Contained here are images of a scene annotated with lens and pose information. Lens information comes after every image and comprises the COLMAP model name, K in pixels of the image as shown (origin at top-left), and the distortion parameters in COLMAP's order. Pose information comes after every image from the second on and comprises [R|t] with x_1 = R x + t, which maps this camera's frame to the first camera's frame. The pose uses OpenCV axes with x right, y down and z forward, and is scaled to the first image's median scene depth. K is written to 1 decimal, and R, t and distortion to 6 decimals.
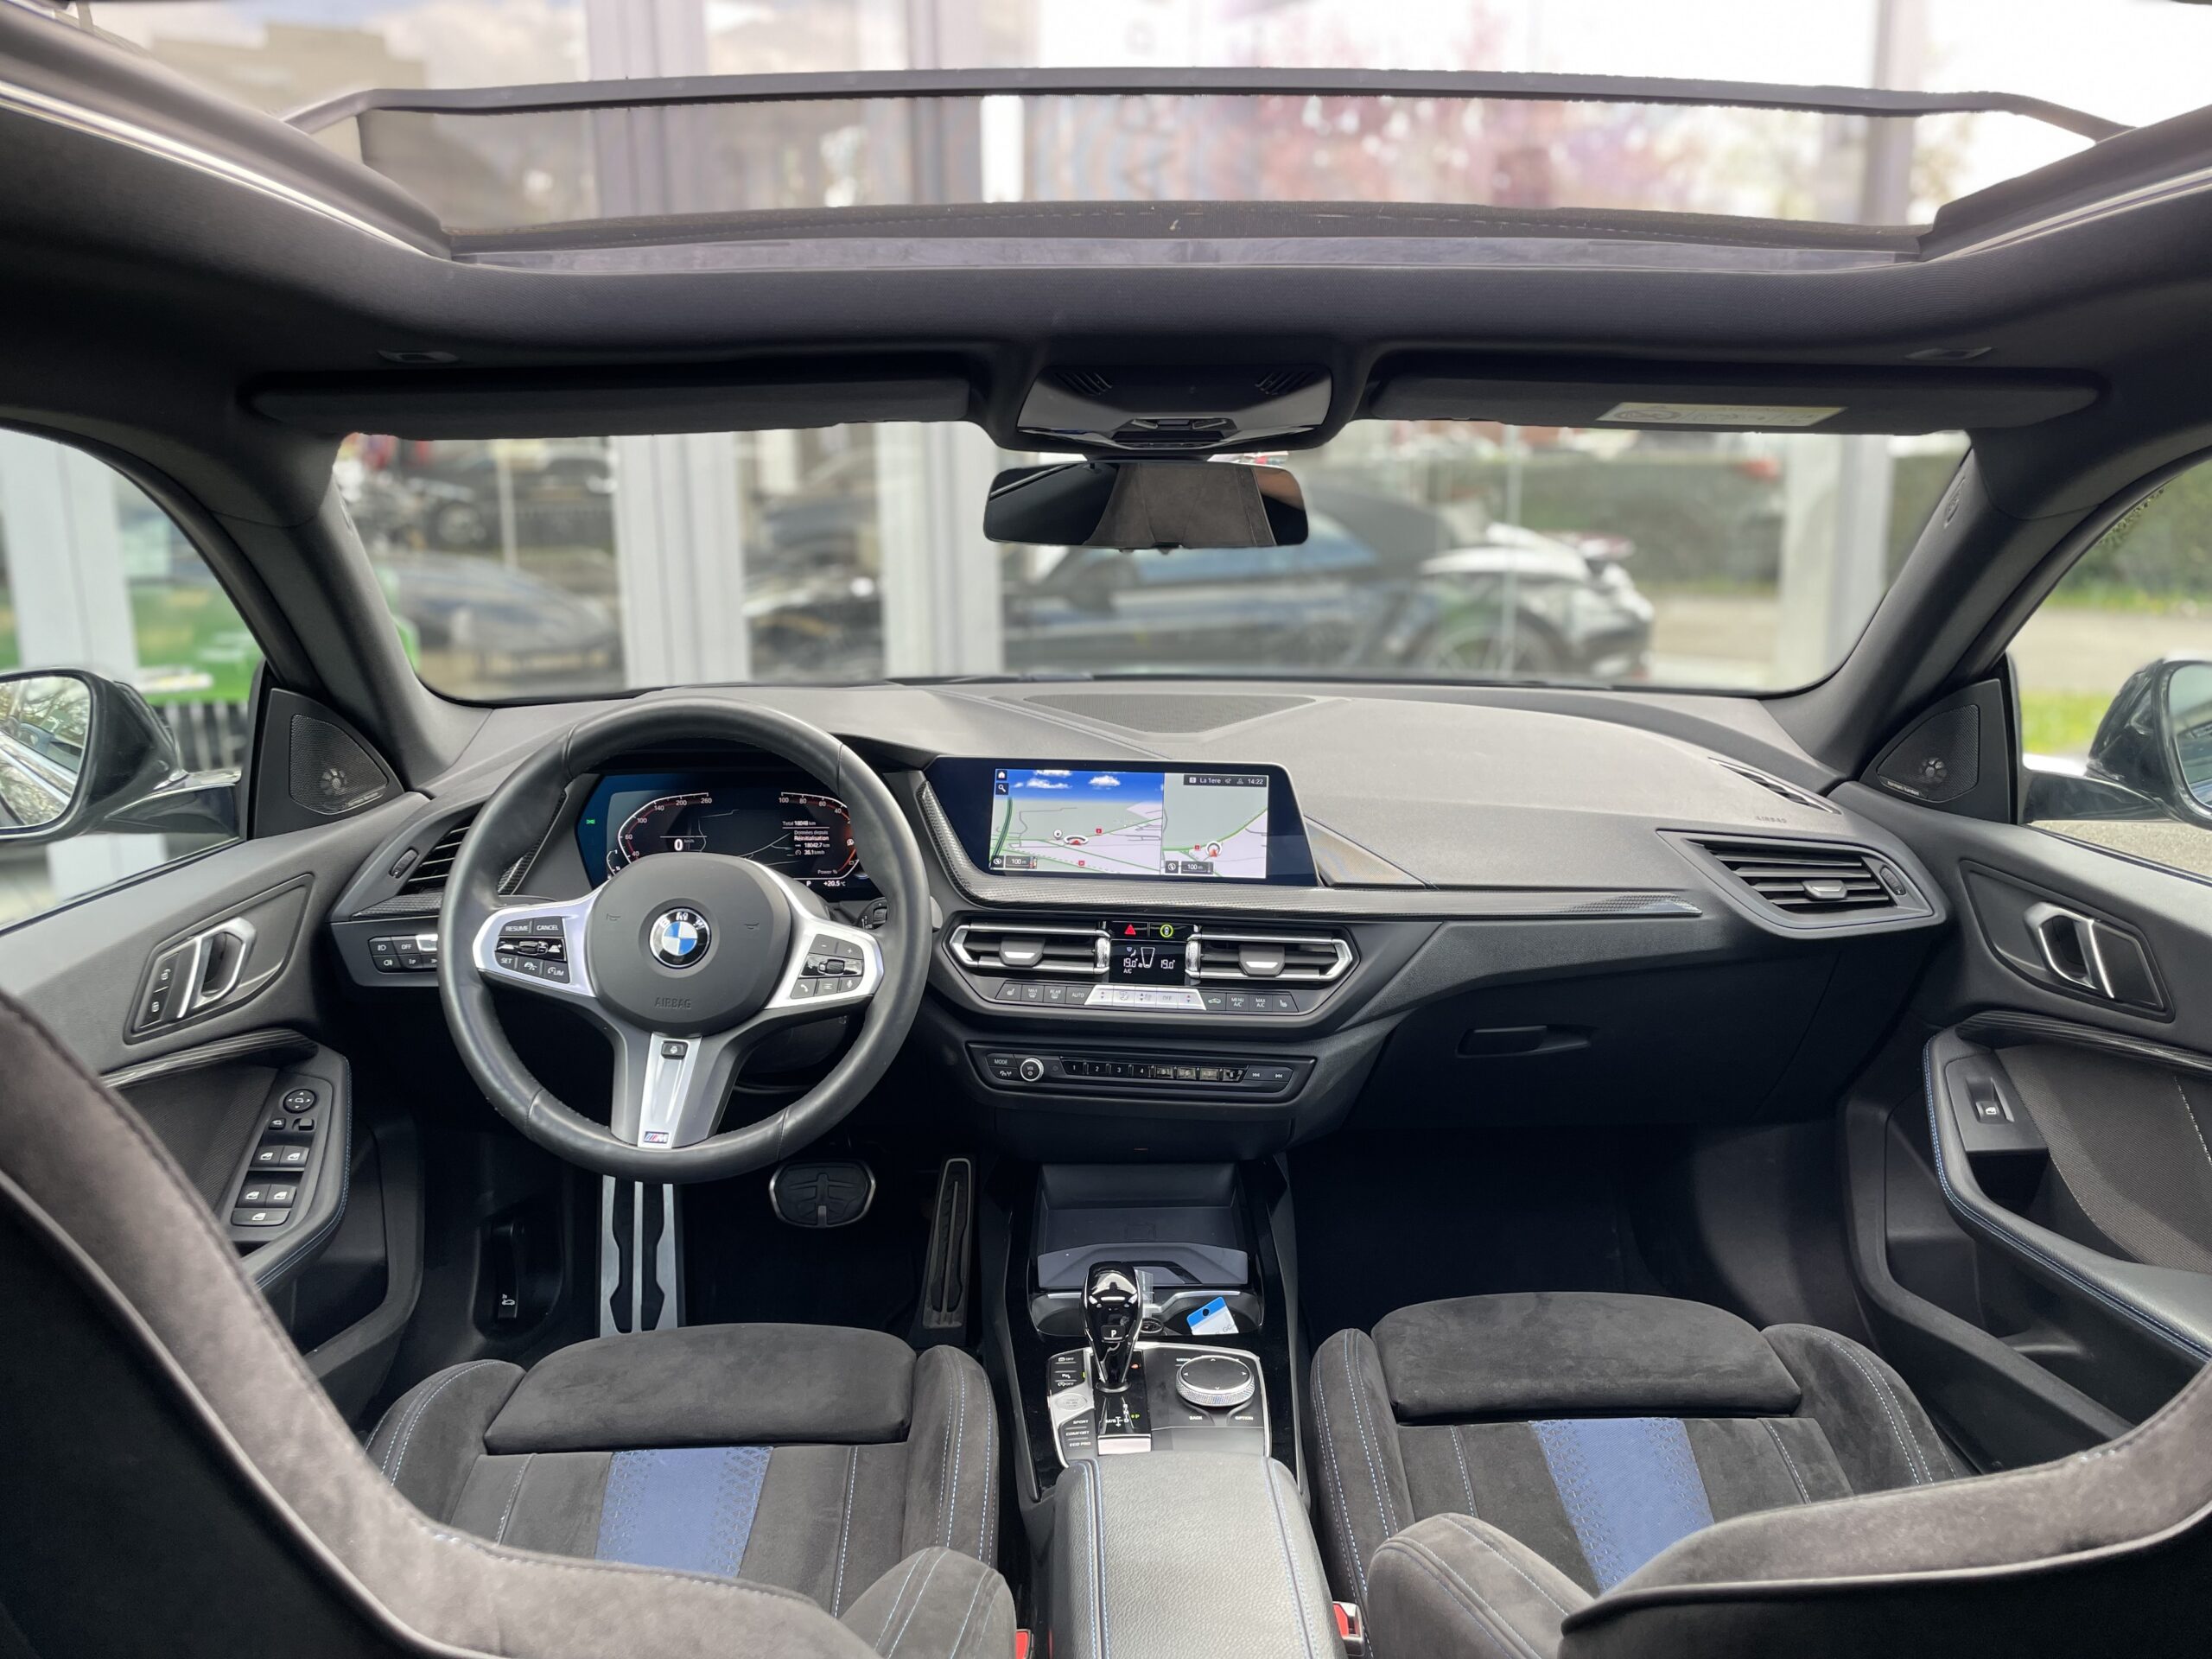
lens RADIAL K [[1661.3, 0, 1105.9], [0, 1661.3, 777.3], [0, 0, 1]] dist [0.092022, -0.141809]
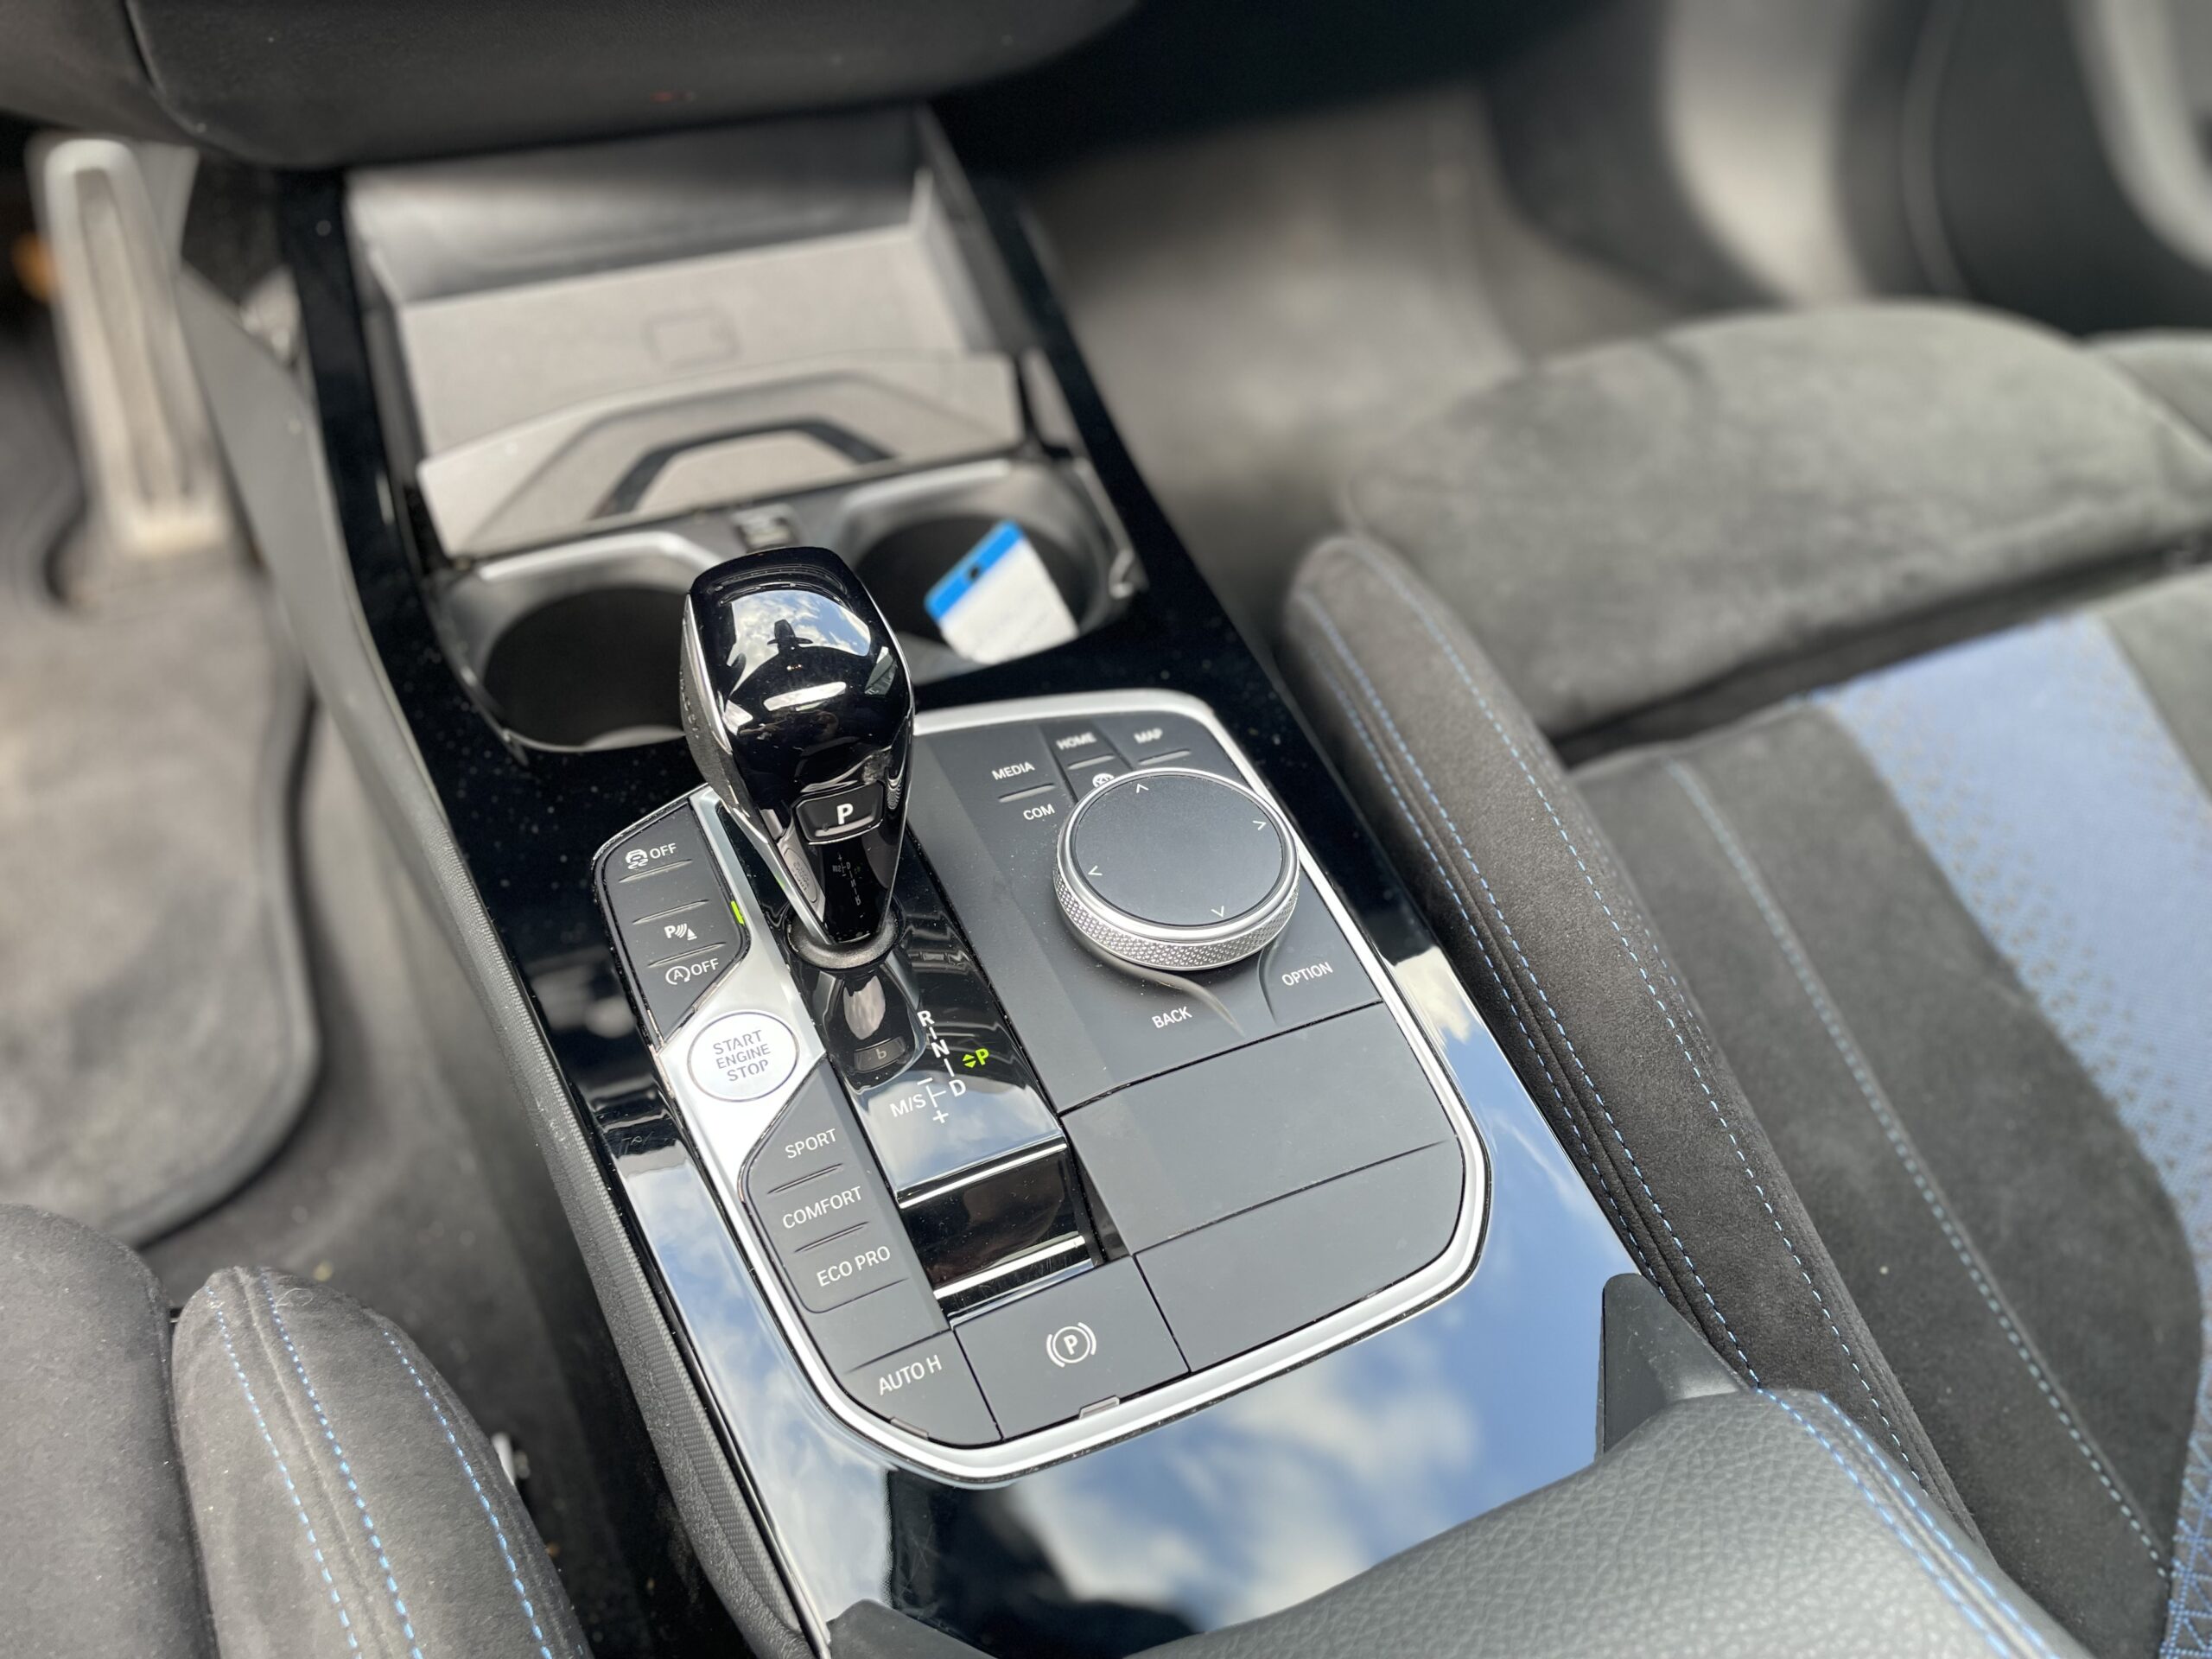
lens RADIAL K [[1676.2, 0, 1100.2], [0, 1676.2, 799.1], [0, 0, 1]] dist [0.071081, -0.101423]
pose [[0.918212, -0.237906, 0.316683, -0.040118], [-0.004570, 0.793106, 0.609067, 0.140893], [-0.396063, -0.560700, 0.727152, 0.696749]]
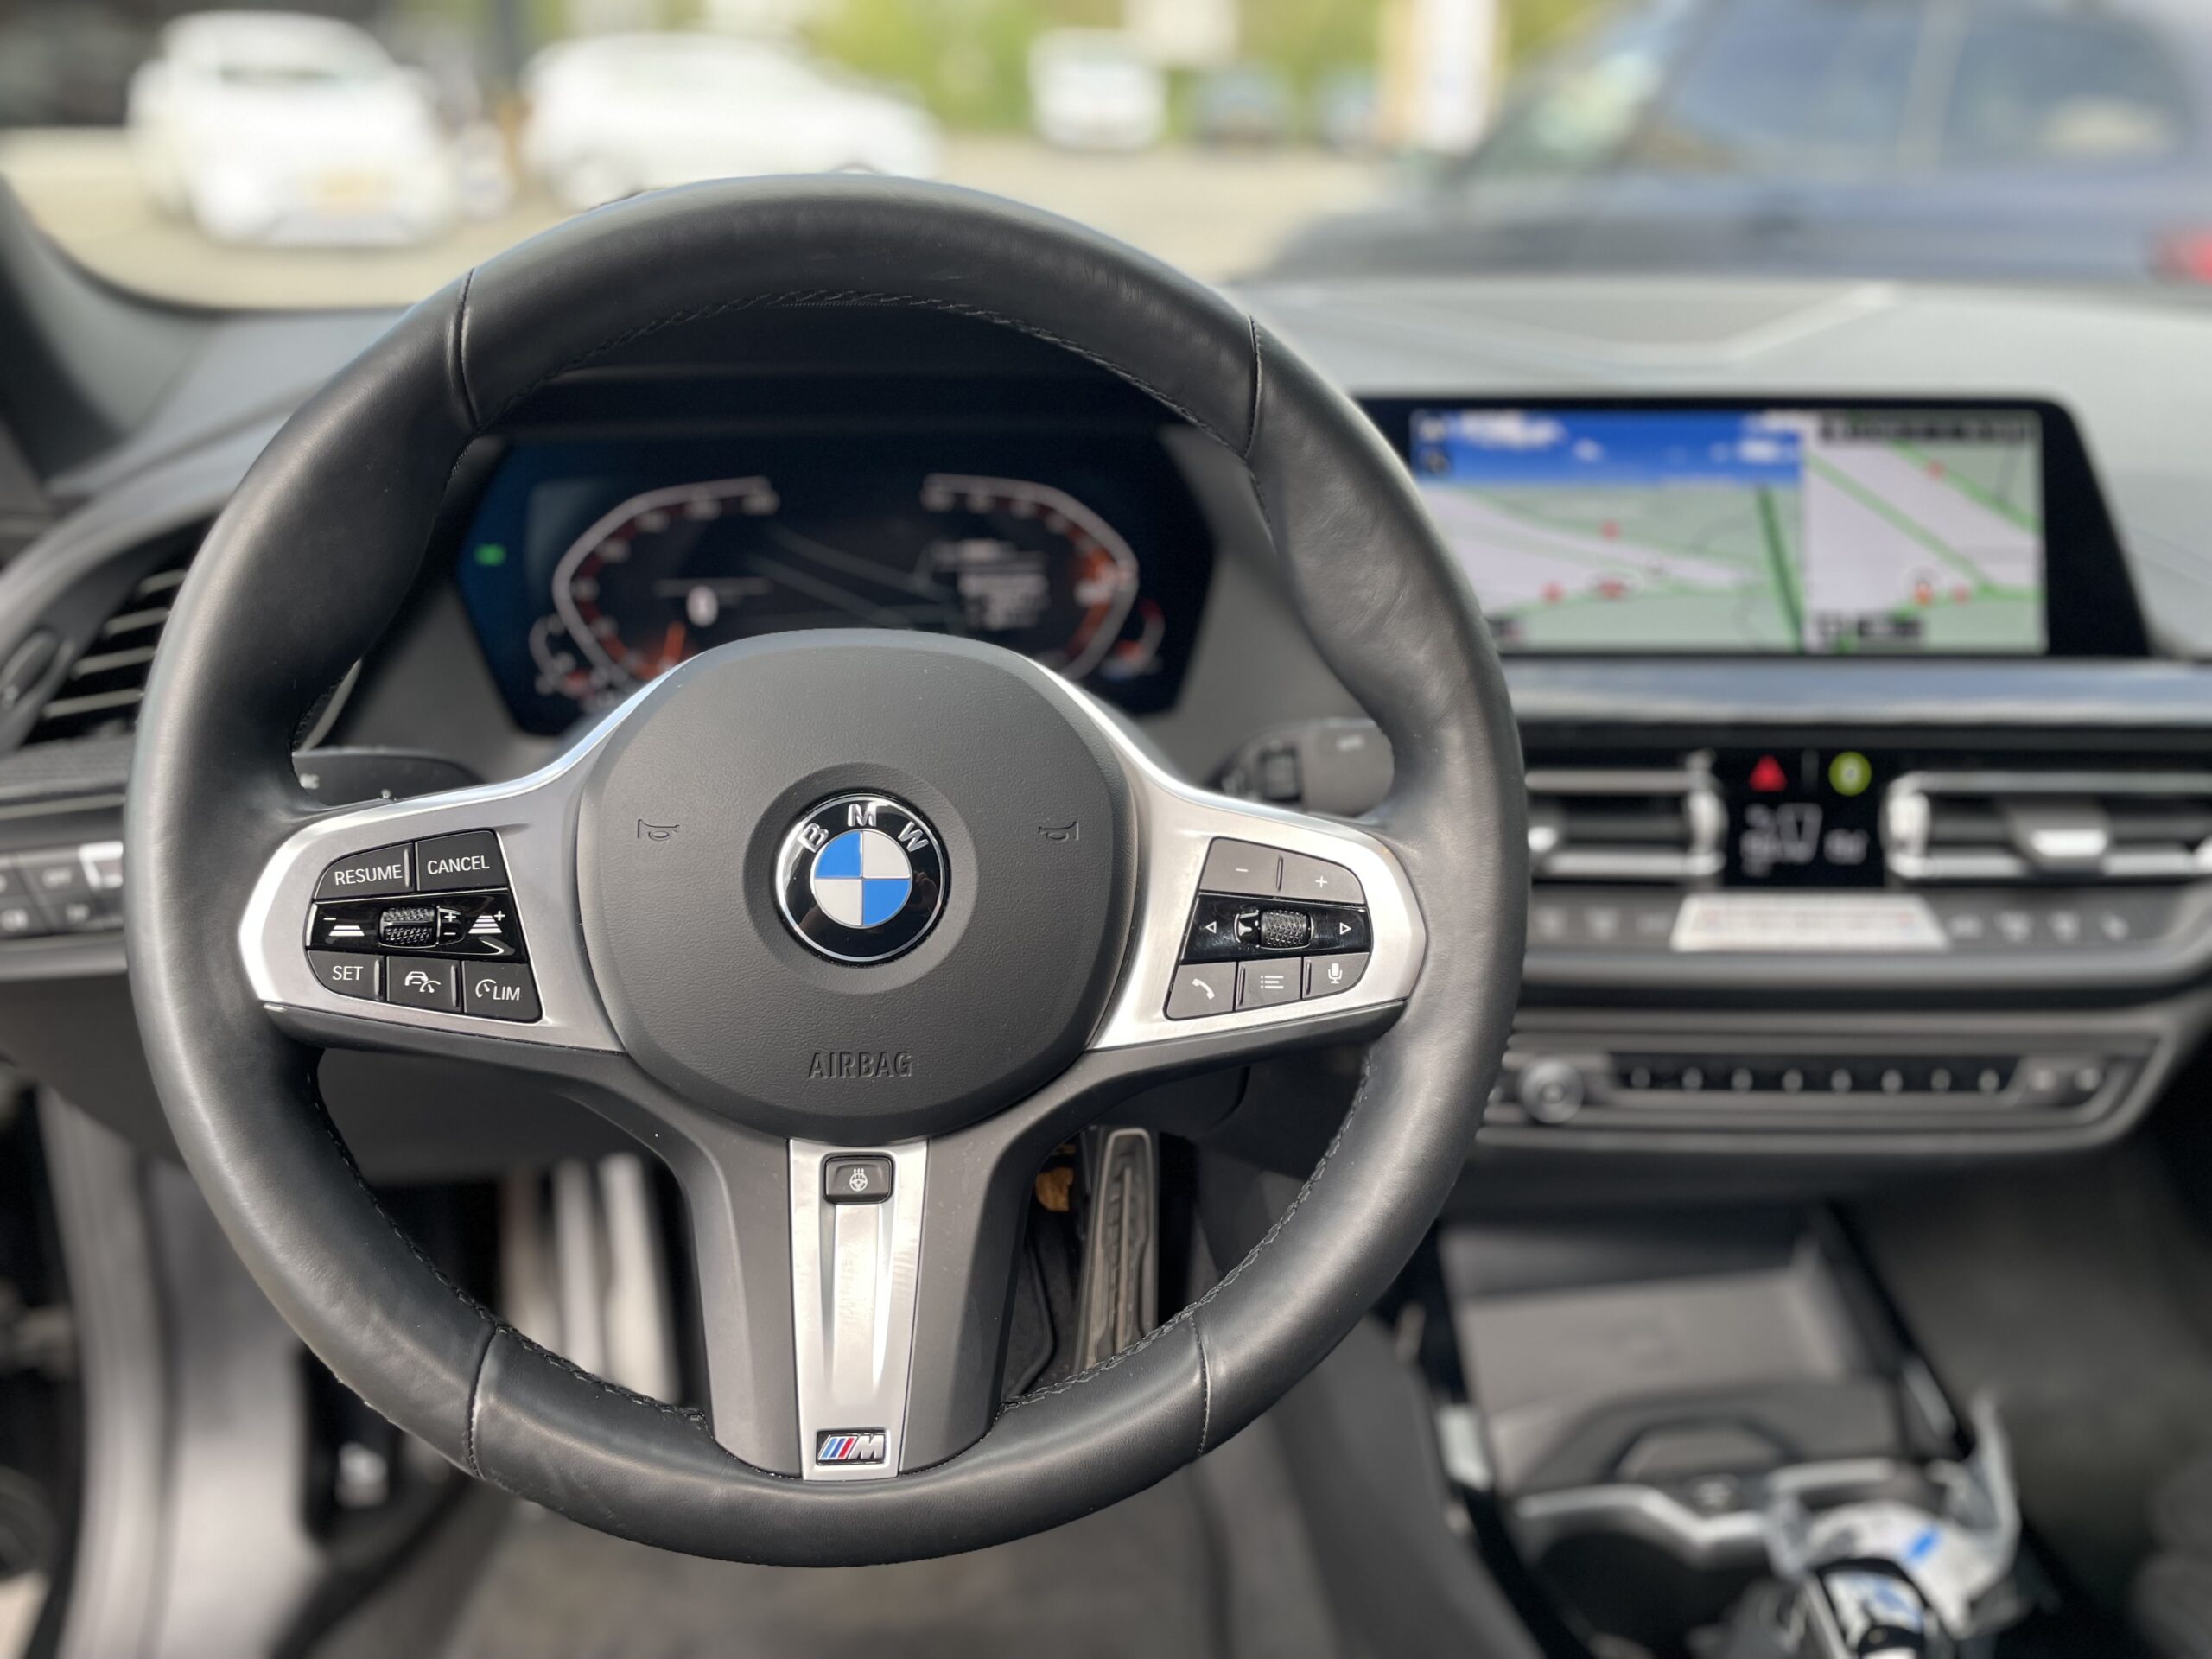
lens RADIAL K [[1676.2, 0, 1100.2], [0, 1676.2, 799.1], [0, 0, 1]] dist [0.071081, -0.101423]
pose [[0.991773, -0.038383, 0.122120, -0.218951], [0.018083, 0.986430, 0.163184, 0.021417], [-0.126726, -0.159633, 0.979009, 0.580651]]
